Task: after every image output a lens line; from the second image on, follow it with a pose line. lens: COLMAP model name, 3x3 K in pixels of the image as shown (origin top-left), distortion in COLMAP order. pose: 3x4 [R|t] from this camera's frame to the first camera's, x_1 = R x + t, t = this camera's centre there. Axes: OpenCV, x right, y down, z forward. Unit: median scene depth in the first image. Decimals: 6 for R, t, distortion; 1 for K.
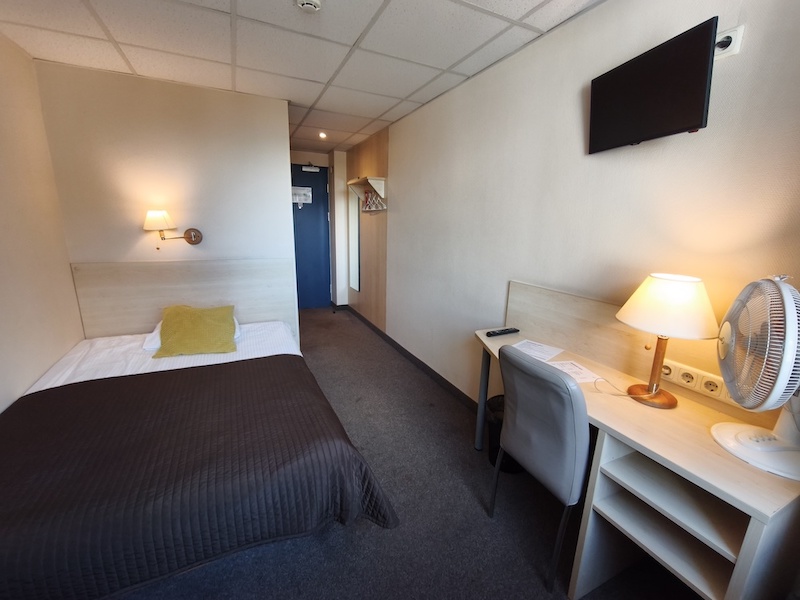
lens RADIAL K [[344.7, 0, 401.2], [0, 344.7, 303.4], [0, 0, 1]] dist [-0.002849, -0.000034]
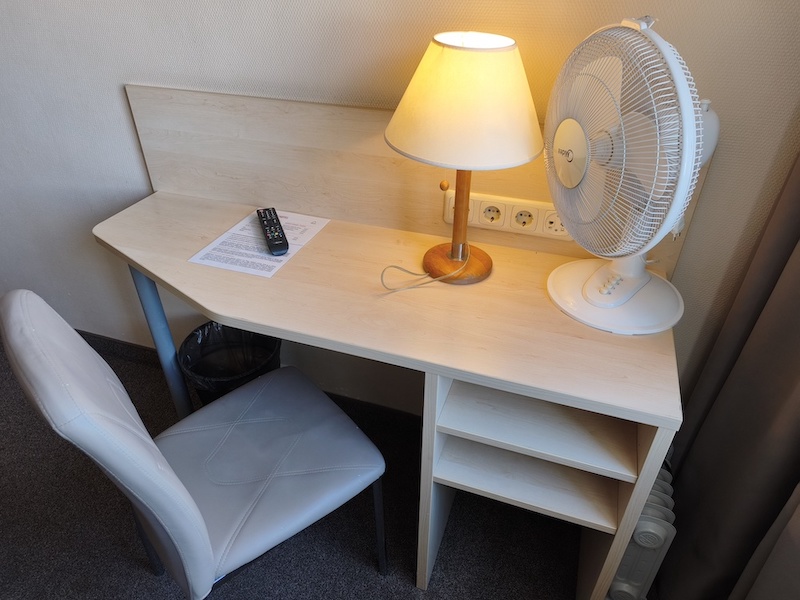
lens RADIAL K [[533.6, 0, 401.1], [0, 533.6, 298.2], [0, 0, 1]] dist [-0.008913, -0.000095]
pose [[0.702486, -0.422655, 0.572605, 0.112991], [0.183674, 0.884973, 0.427886, -0.087957], [-0.687588, -0.195411, 0.699312, 0.426270]]
